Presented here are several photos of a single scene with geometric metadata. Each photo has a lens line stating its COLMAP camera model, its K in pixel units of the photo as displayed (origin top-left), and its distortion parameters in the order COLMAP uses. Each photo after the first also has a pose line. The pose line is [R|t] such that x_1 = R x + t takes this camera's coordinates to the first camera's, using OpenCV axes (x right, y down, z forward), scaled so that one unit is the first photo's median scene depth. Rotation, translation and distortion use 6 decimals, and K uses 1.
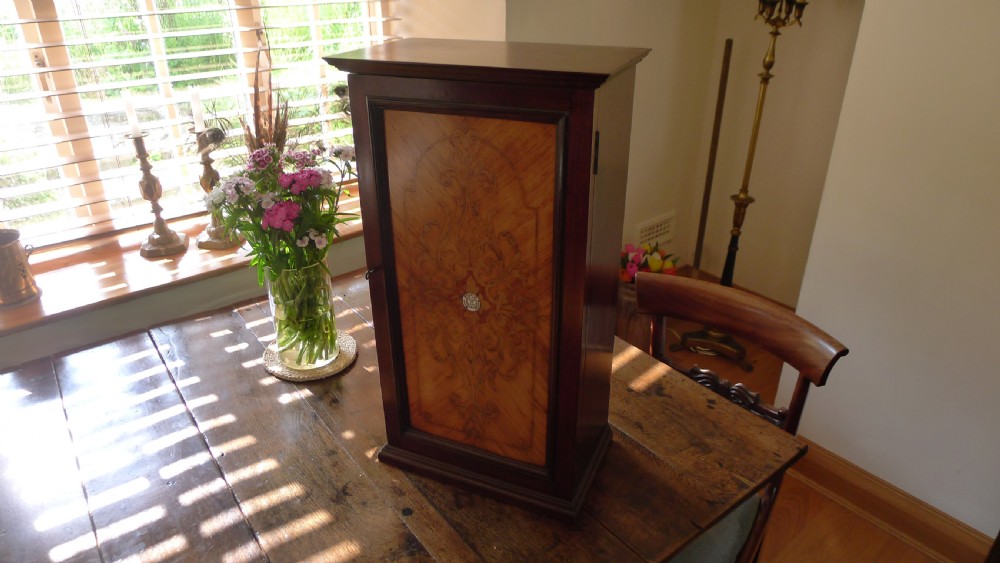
lens RADIAL K [[662.3, 0, 493.5], [0, 662.3, 280.2], [0, 0, 1]] dist [-0.046568, 0.000774]
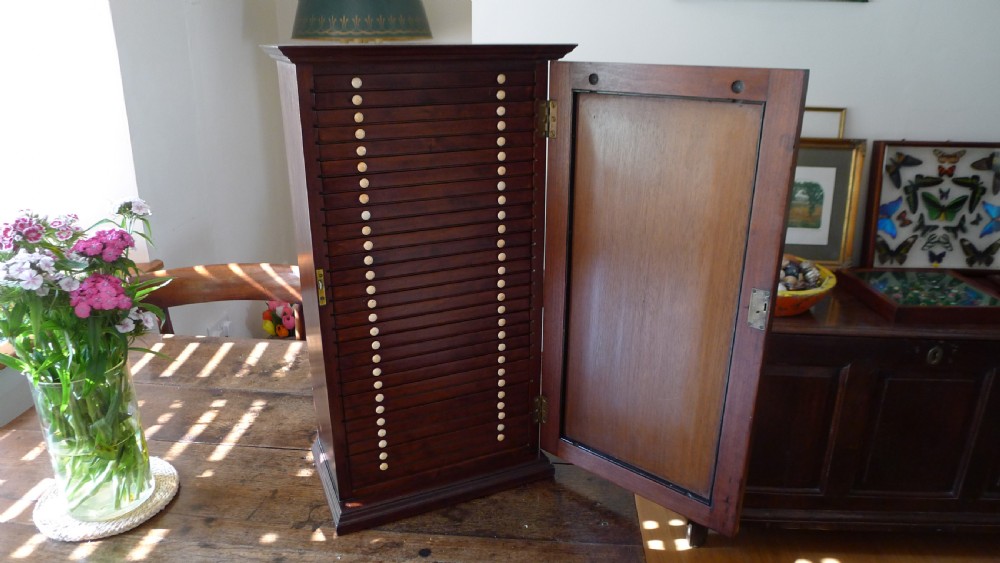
lens RADIAL K [[663.0, 0, 502.3], [0, 663.0, 271.9], [0, 0, 1]] dist [-0.052906, 0.003102]
pose [[0.663454, -0.240747, 0.708428, -0.460077], [0.330545, 0.943724, 0.011147, 0.014727], [-0.671244, 0.226772, 0.705695, 0.168564]]
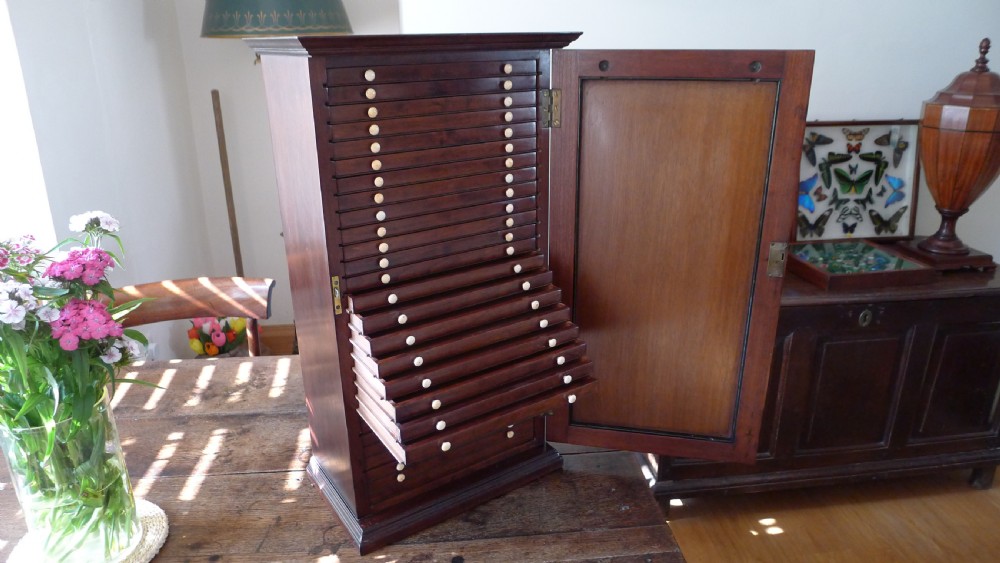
lens RADIAL K [[660.5, 0, 498.3], [0, 660.5, 277.4], [0, 0, 1]] dist [-0.050786, 0.004338]
pose [[0.525881, -0.293202, 0.798425, -0.522007], [0.389825, 0.917396, 0.080134, -0.027690], [-0.755967, 0.269105, 0.596738, 0.268597]]
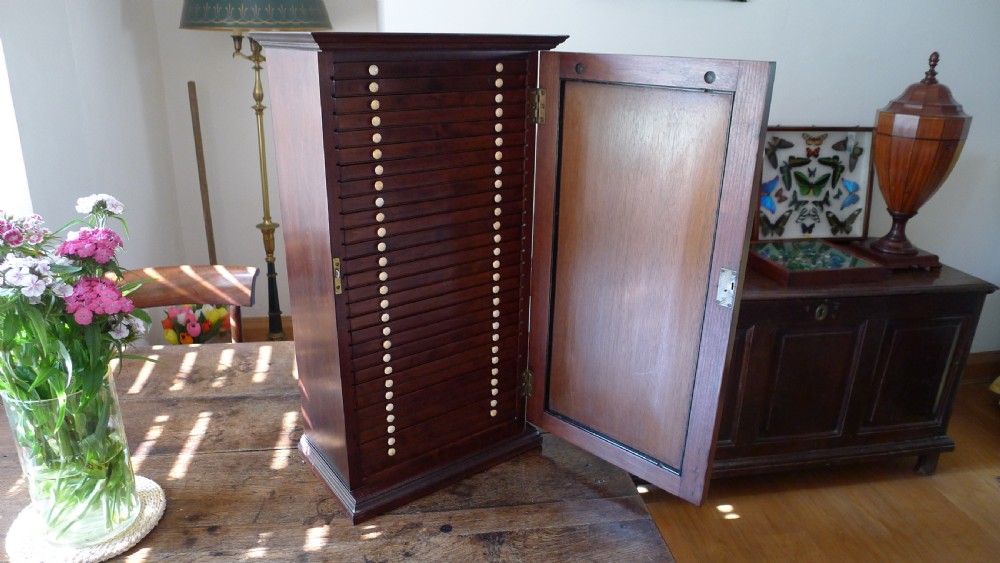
lens RADIAL K [[661.6, 0, 500.0], [0, 661.6, 281.5], [0, 0, 1]] dist [-0.052378, 0.002142]
pose [[0.483396, -0.292160, 0.825210, -0.576943], [0.374582, 0.921038, 0.106663, -0.026600], [-0.791213, 0.257548, 0.554664, 0.264840]]
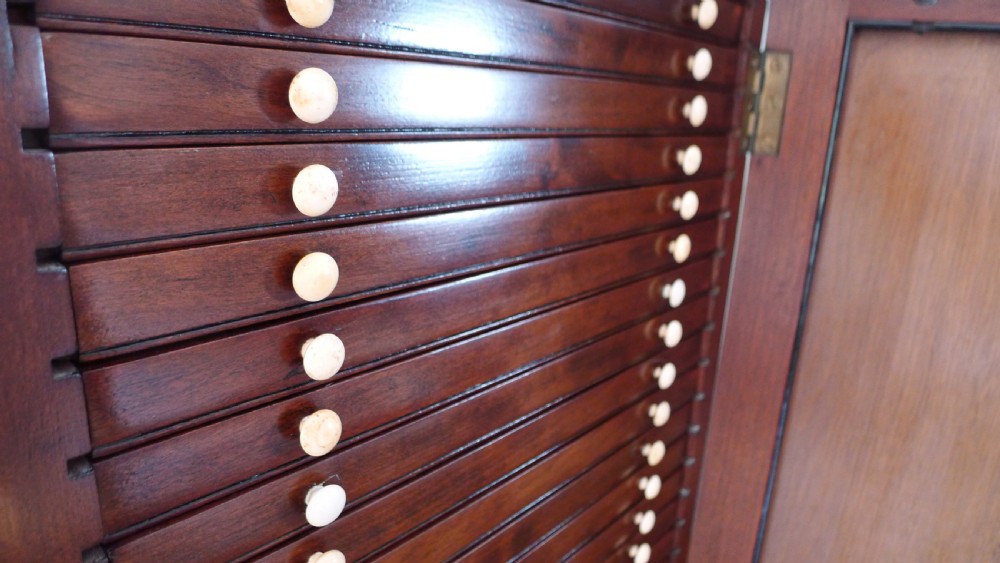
lens RADIAL K [[662.3, 0, 493.5], [0, 662.3, 280.2], [0, 0, 1]] dist [-0.046568, 0.000774]
pose [[0.297623, -0.226551, 0.927413, -0.184052], [0.387737, 0.916392, 0.099427, -0.112680], [-0.872400, 0.330000, 0.360581, 0.600960]]
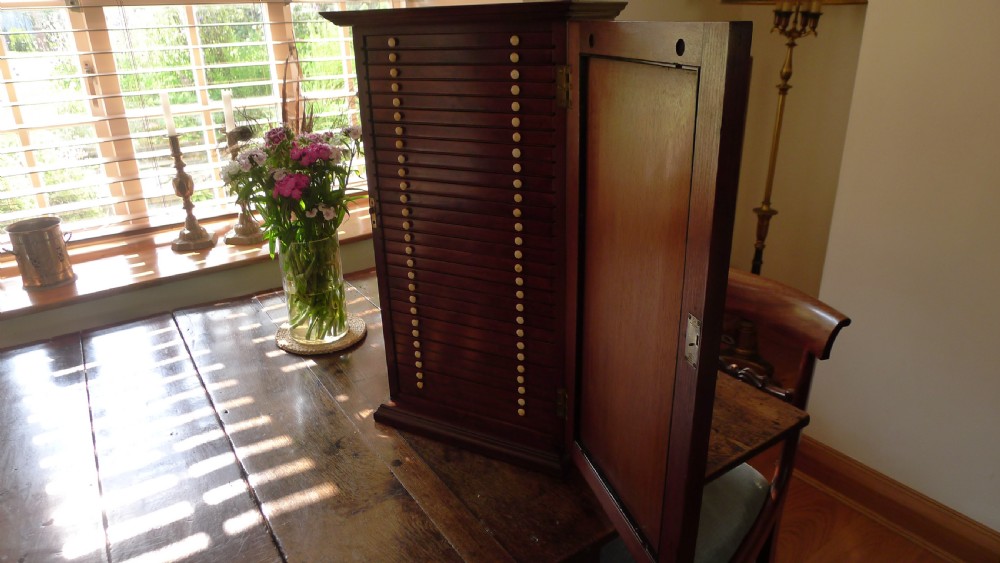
lens RADIAL K [[661.9, 0, 494.7], [0, 661.9, 283.6], [0, 0, 1]] dist [-0.048347, 0.004346]
pose [[0.997632, 0.006596, -0.068459, 0.067343], [-0.011977, 0.996843, -0.078485, 0.119224], [0.067725, 0.079119, 0.994562, -0.014228]]
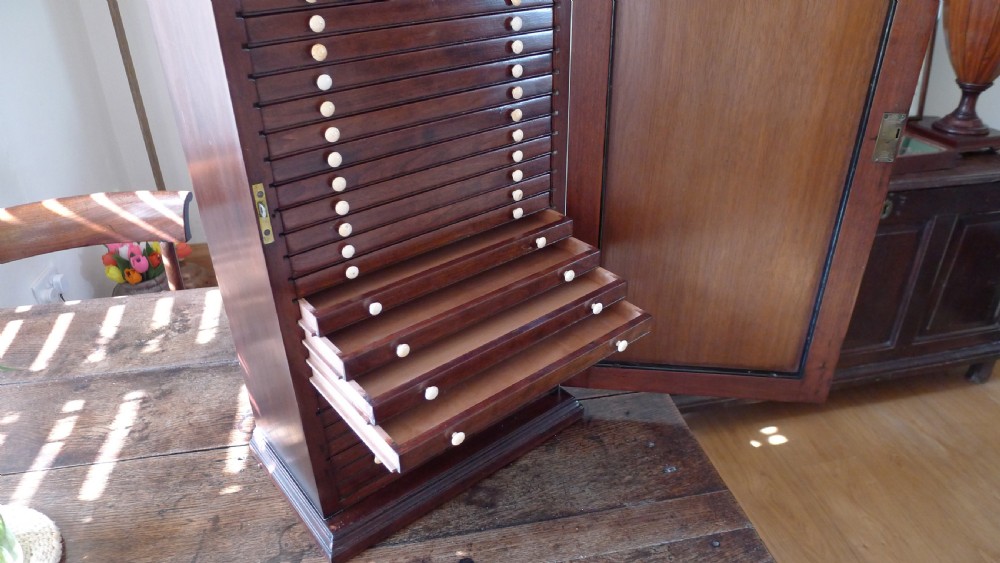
lens RADIAL K [[656.4, 0, 501.7], [0, 656.4, 283.8], [0, 0, 1]] dist [-0.048074, 0.001492]
pose [[0.444908, -0.442650, 0.778535, -0.374802], [0.415855, 0.872021, 0.258155, -0.026913], [-0.793172, 0.208902, 0.572048, 0.426106]]
